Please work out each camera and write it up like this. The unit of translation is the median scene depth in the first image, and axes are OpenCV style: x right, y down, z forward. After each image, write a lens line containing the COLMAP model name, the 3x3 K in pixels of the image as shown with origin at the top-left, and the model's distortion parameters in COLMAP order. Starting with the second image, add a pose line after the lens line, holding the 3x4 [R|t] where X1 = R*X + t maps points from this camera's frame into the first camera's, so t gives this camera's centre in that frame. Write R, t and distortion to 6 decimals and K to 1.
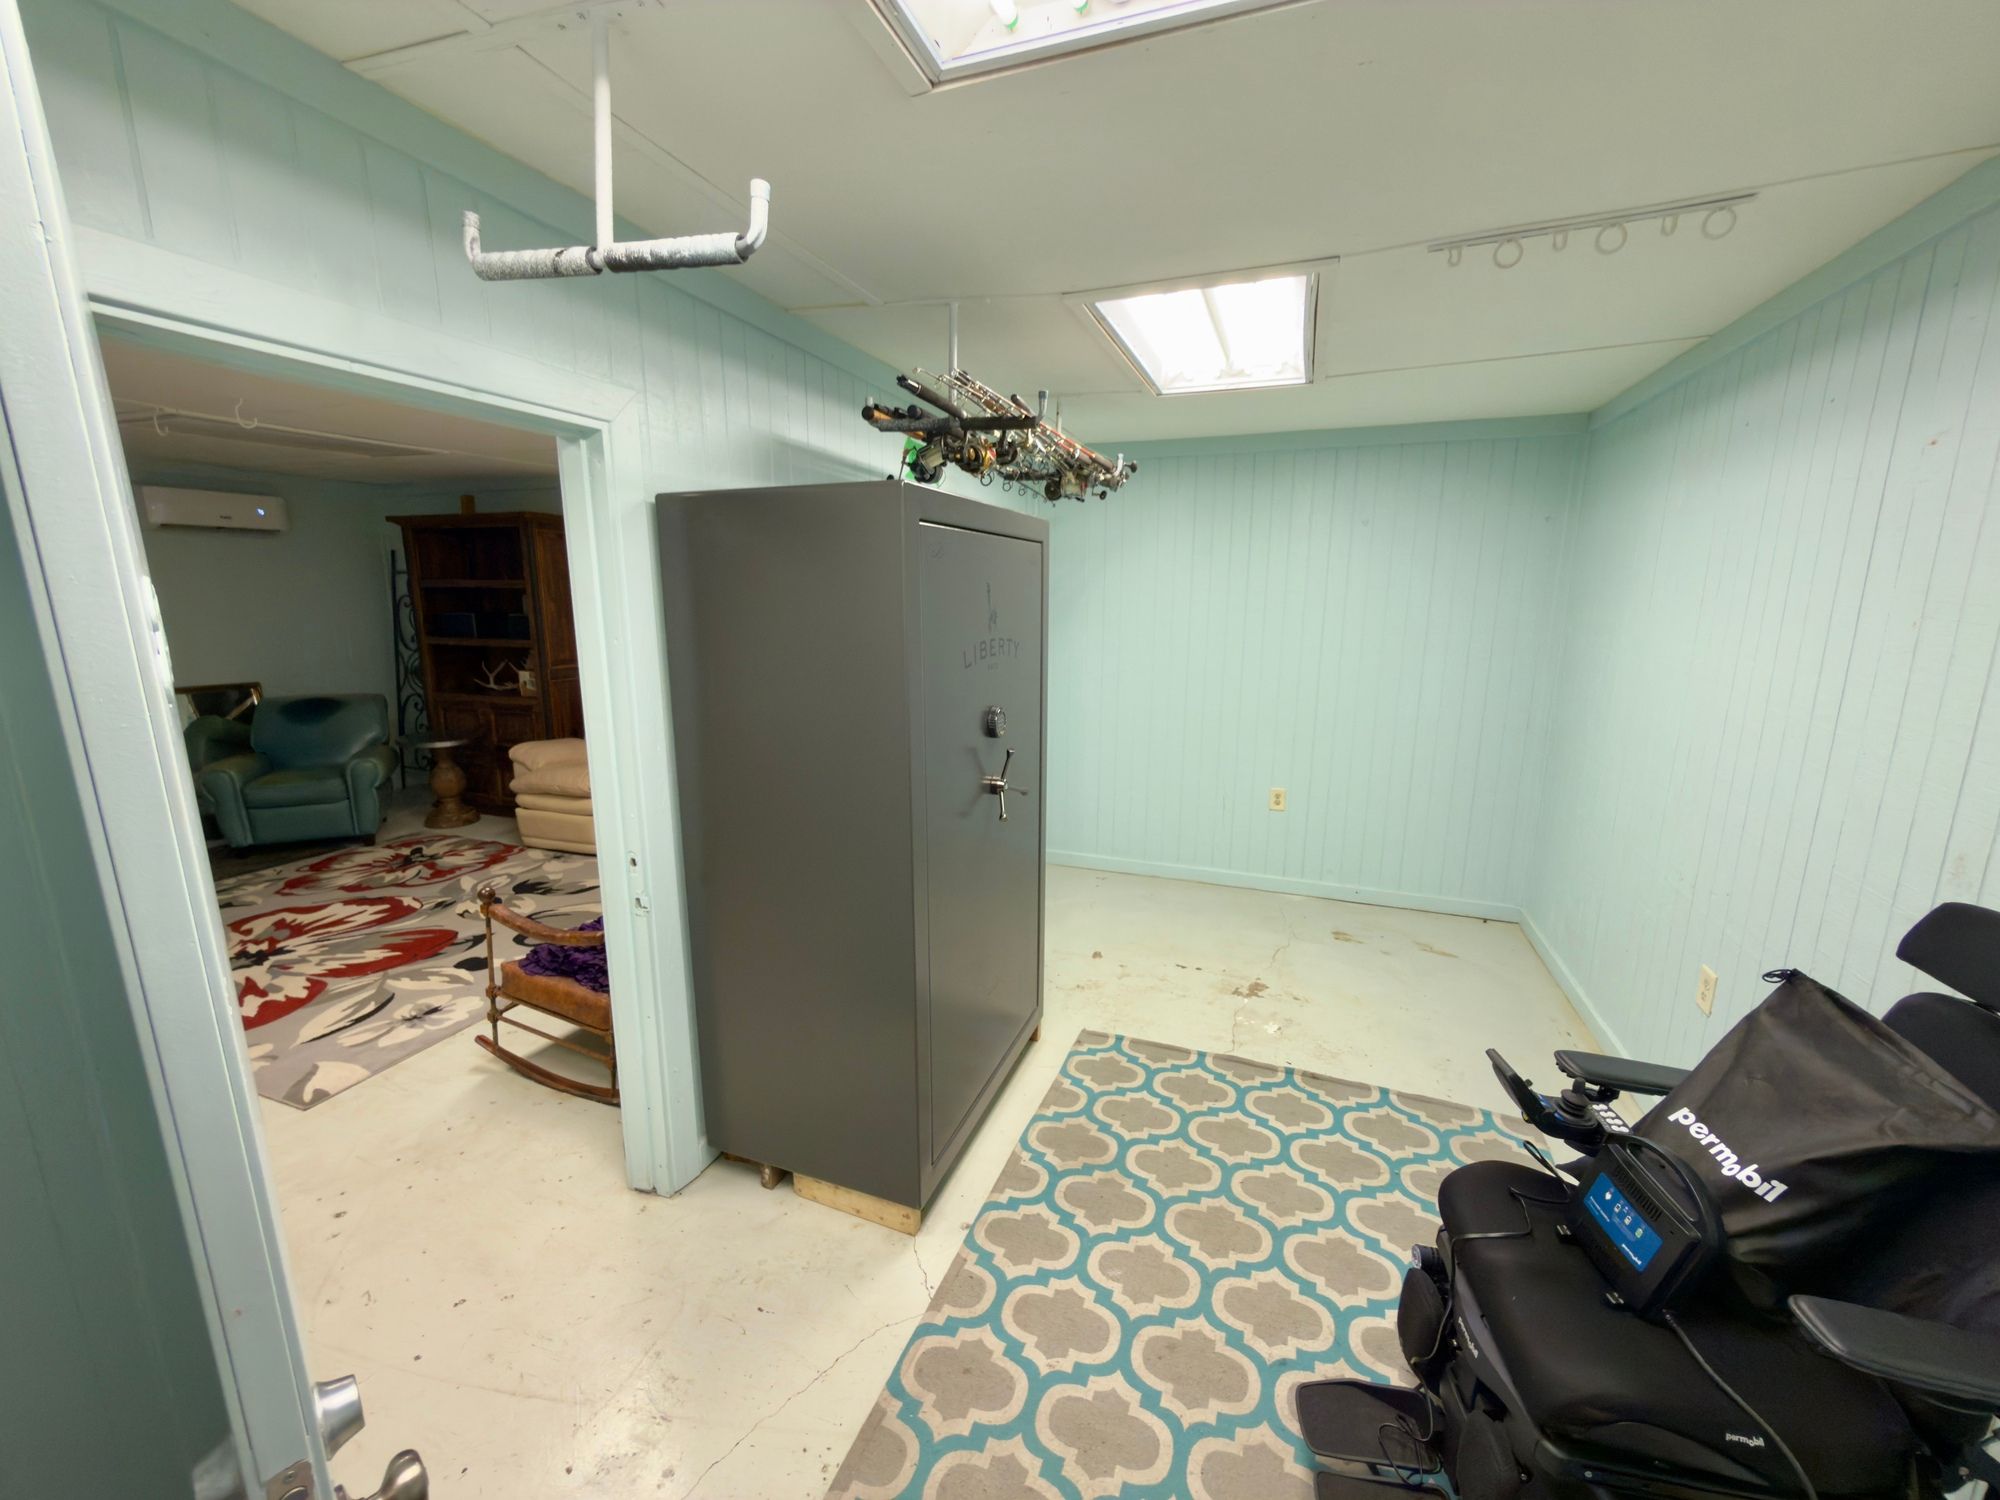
lens RADIAL K [[797.6, 0, 1001.8], [0, 797.6, 751.7], [0, 0, 1]] dist [-0.000569, 0.000142]
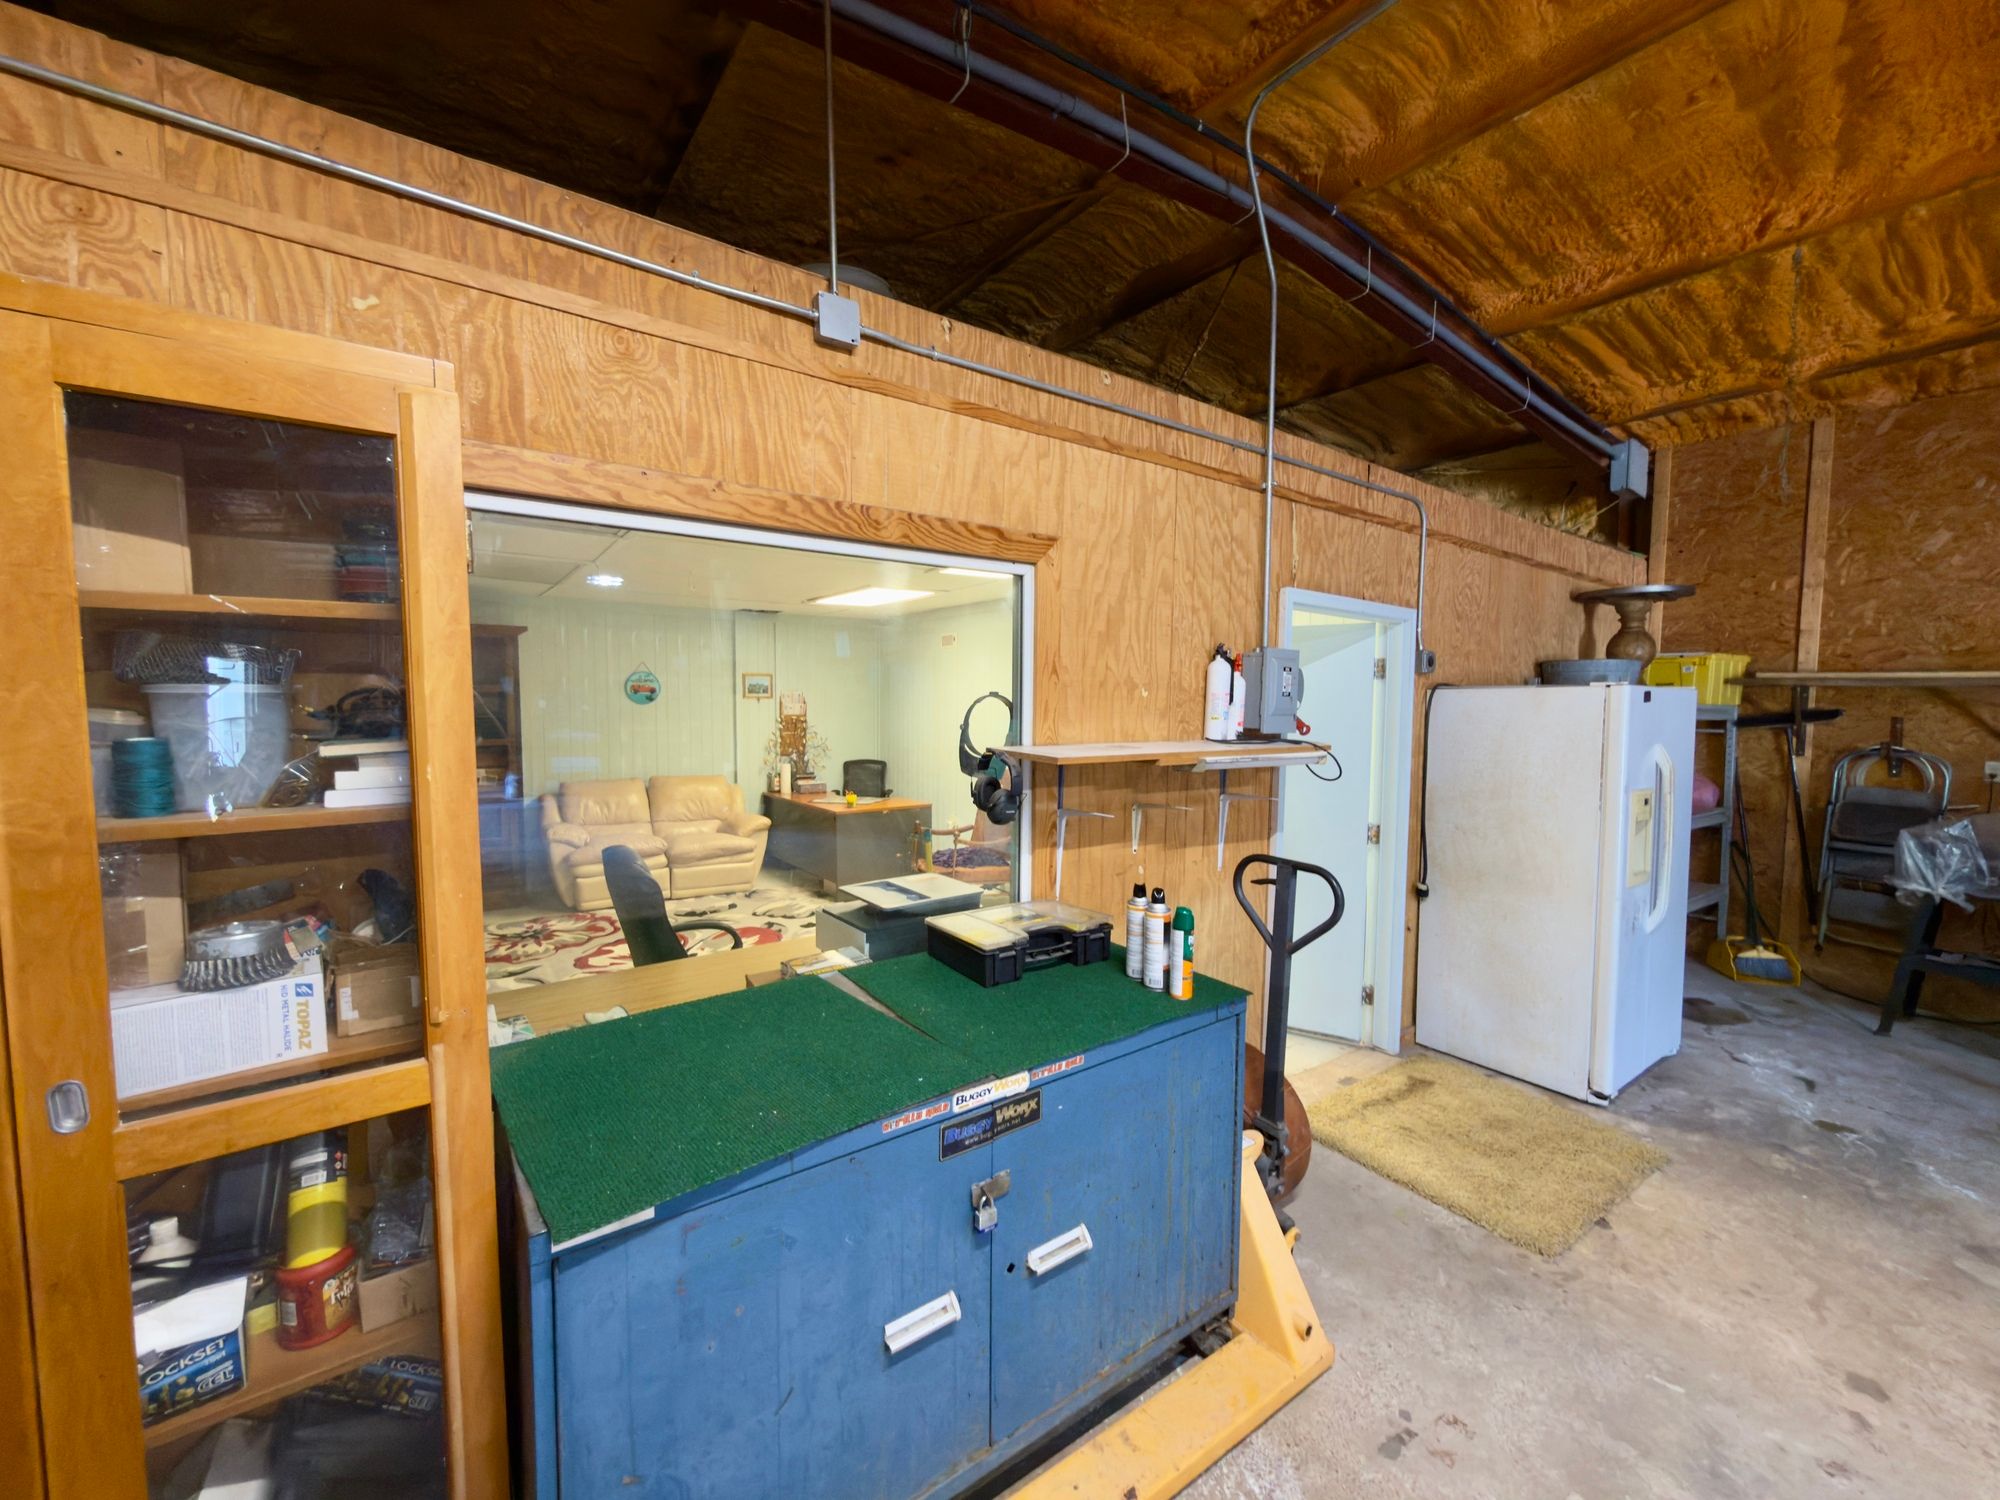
lens RADIAL K [[797.6, 0, 999.4], [0, 797.6, 752.3], [0, 0, 1]] dist [-0.000569, 0.000142]
pose [[0.560069, -0.054140, 0.826675, -1.693272], [0.157607, 0.986601, -0.042164, 0.048756], [-0.813316, 0.153905, 0.561098, -0.246889]]
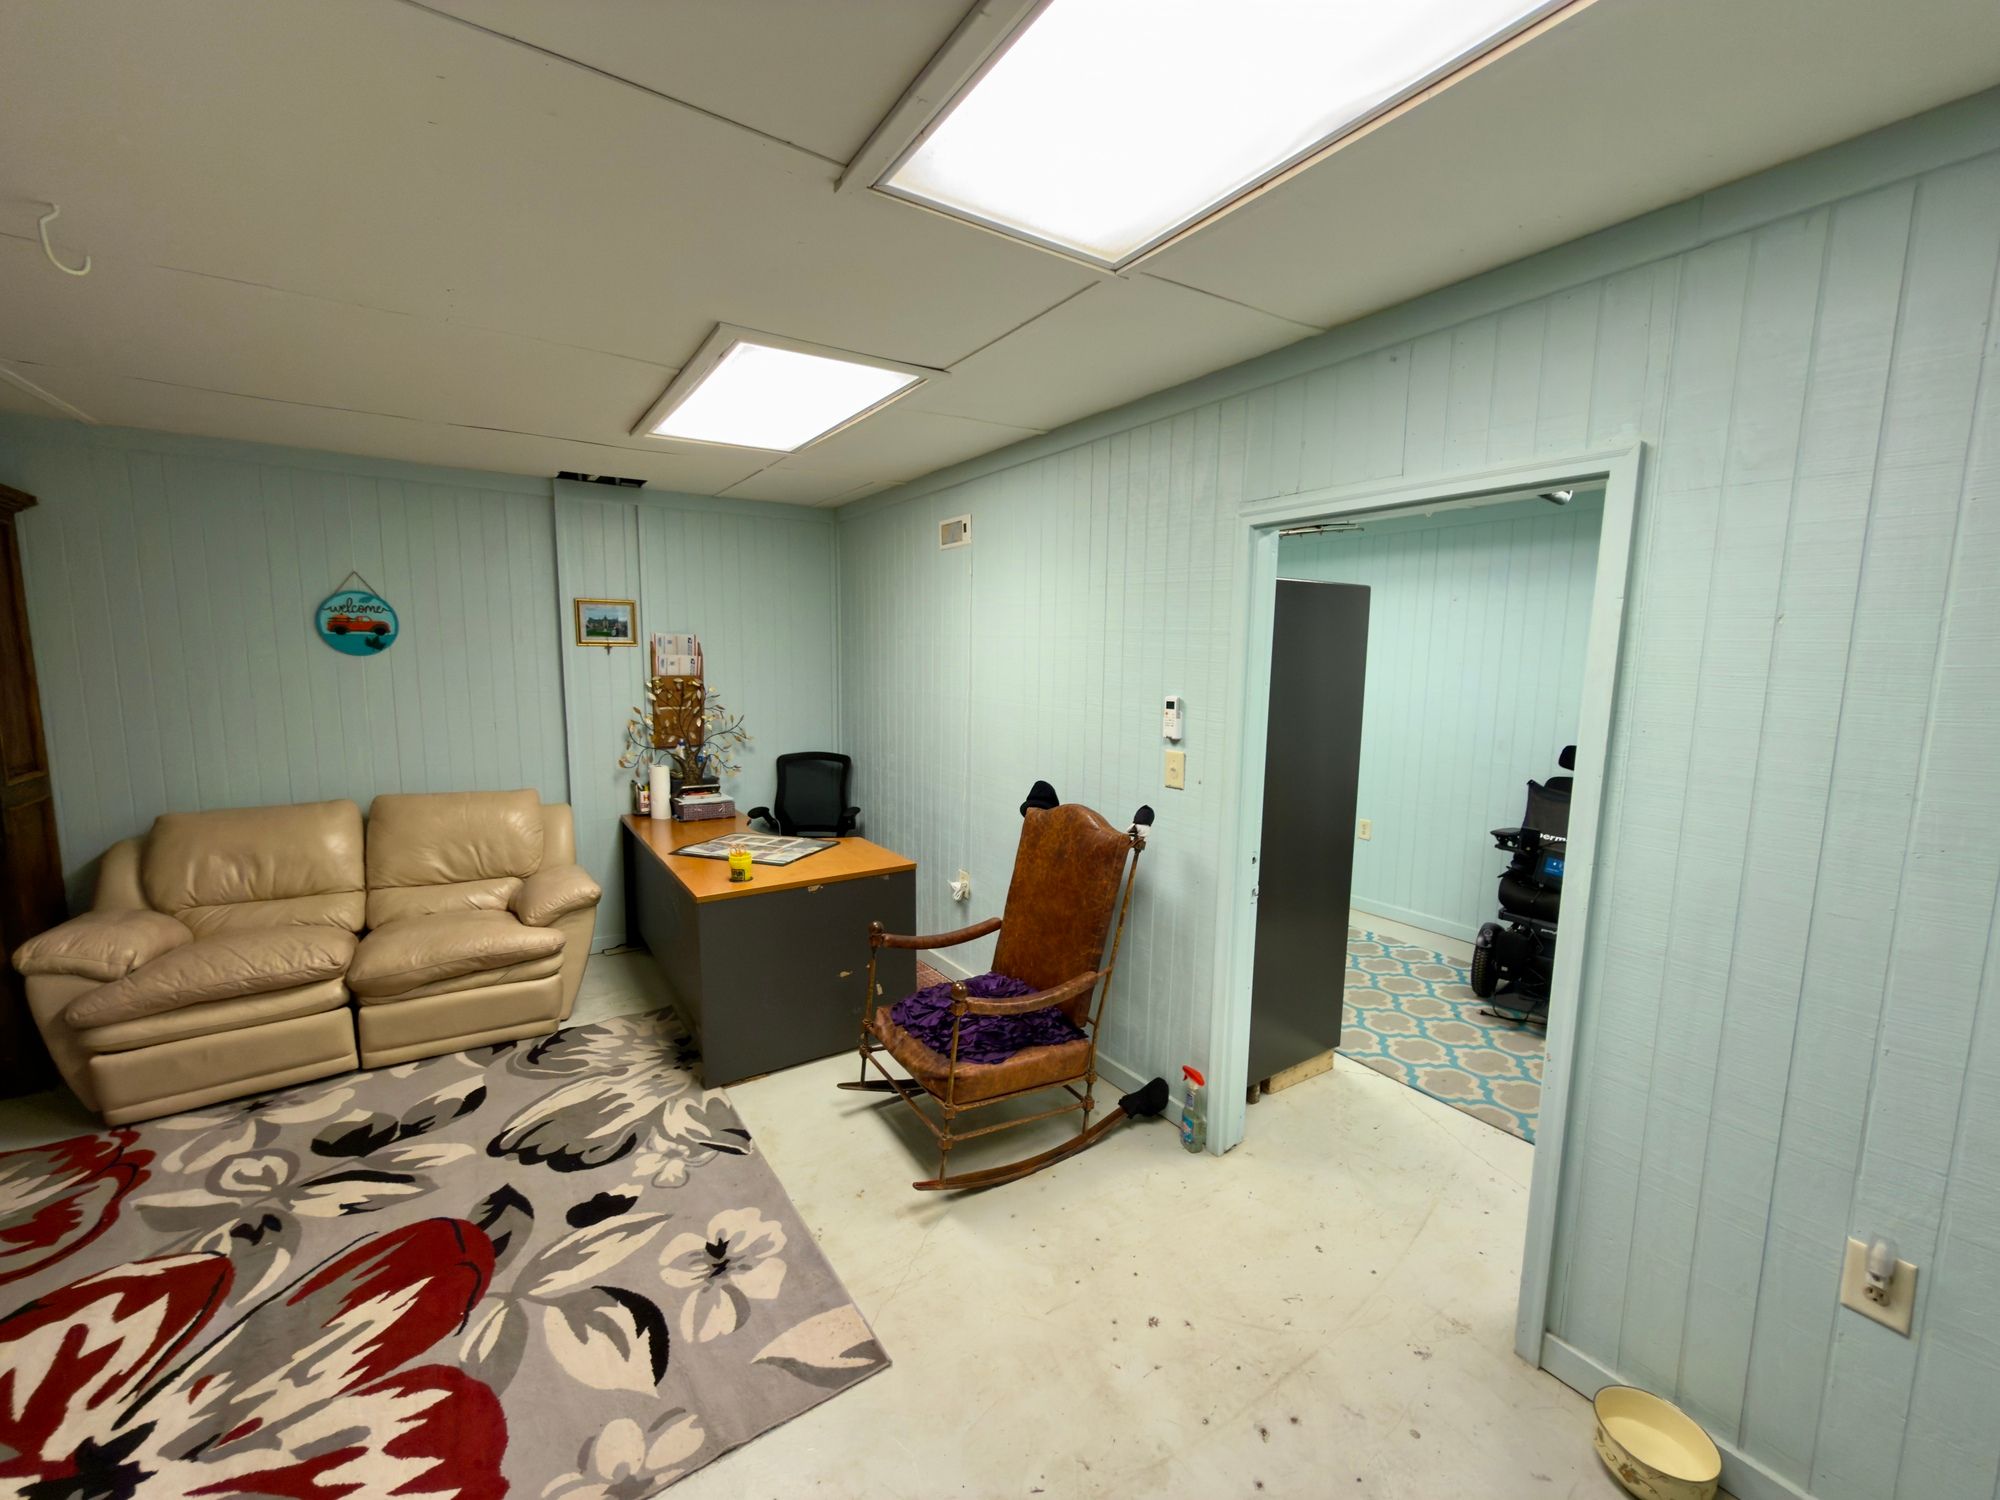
lens RADIAL K [[797.6, 0, 1007.6], [0, 797.6, 743.8], [0, 0, 1]] dist [-0.000569, 0.000142]
pose [[0.579101, -0.091985, 0.810050, -0.926536], [0.150918, 0.988537, 0.004362, -0.056566], [-0.801165, 0.119725, 0.586344, 0.302742]]
